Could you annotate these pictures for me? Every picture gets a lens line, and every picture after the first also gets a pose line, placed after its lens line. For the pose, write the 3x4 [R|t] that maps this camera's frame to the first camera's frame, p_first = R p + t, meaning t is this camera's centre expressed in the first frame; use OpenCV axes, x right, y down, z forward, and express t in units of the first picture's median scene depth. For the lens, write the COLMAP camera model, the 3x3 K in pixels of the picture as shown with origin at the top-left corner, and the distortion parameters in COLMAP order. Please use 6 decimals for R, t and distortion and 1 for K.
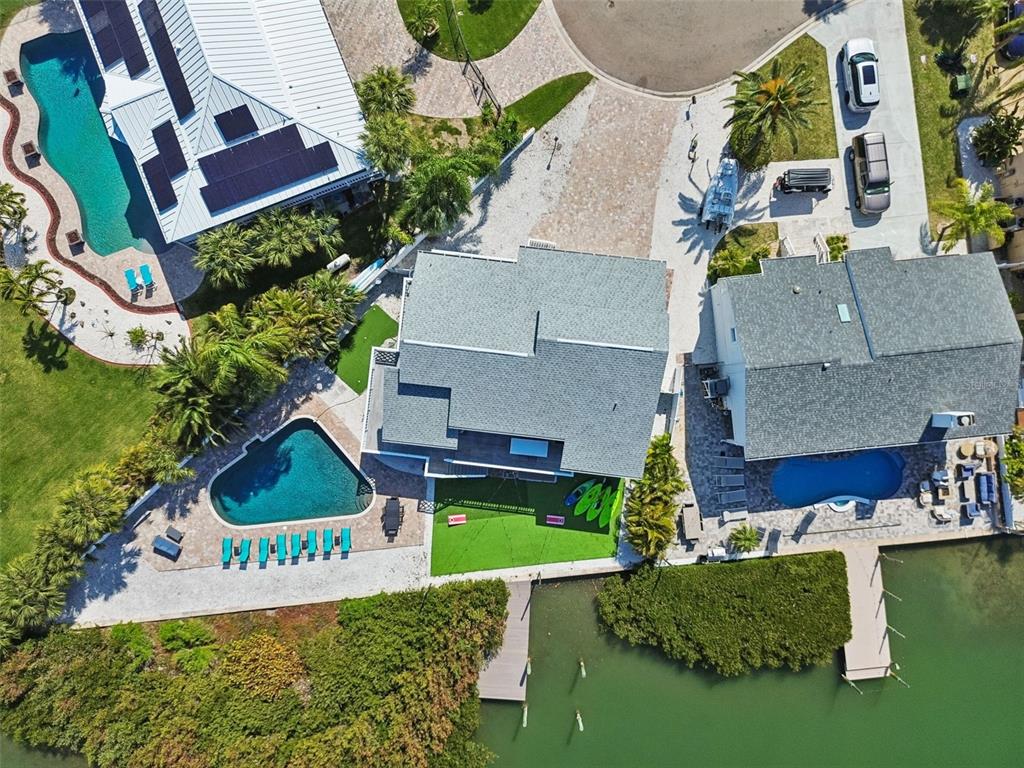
lens RADIAL K [[686.4, 0, 512.0], [0, 686.4, 384.0], [0, 0, 1]] dist [0.000898, 0.002161]
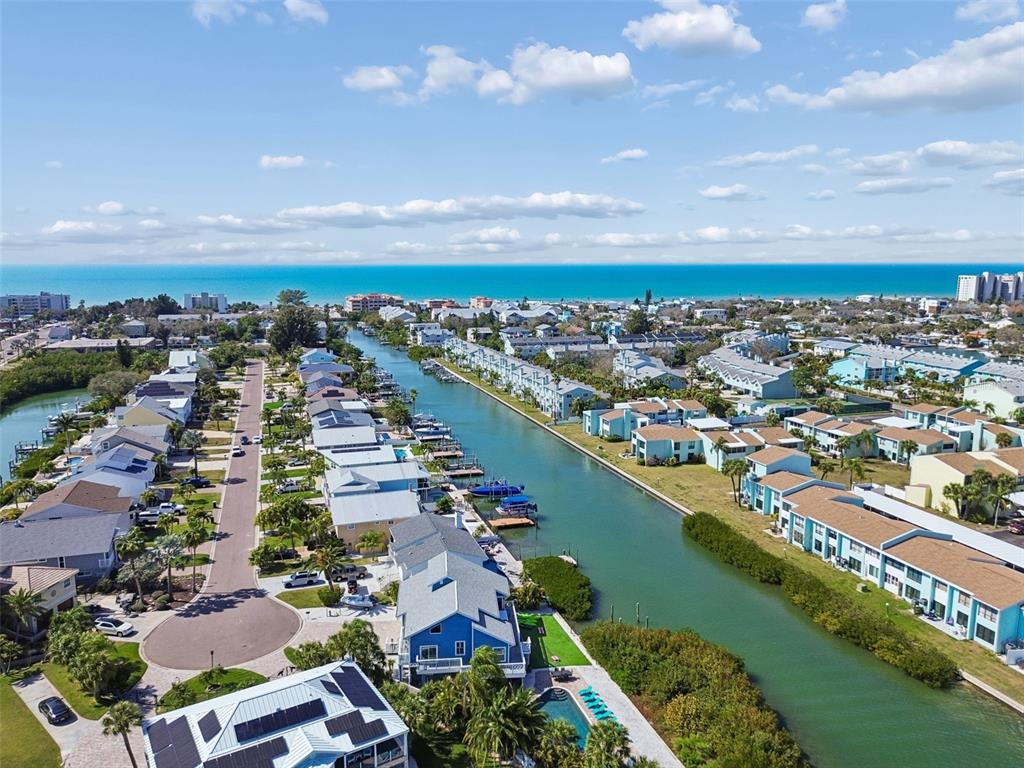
lens RADIAL K [[686.4, 0, 512.0], [0, 686.4, 384.0], [0, 0, 1]] dist [0.000898, 0.002161]
pose [[-0.219435, -0.200826, 0.954734, -1.637662], [0.975615, -0.049991, 0.213719, -0.246230], [0.004808, 0.978351, 0.206899, 0.003046]]
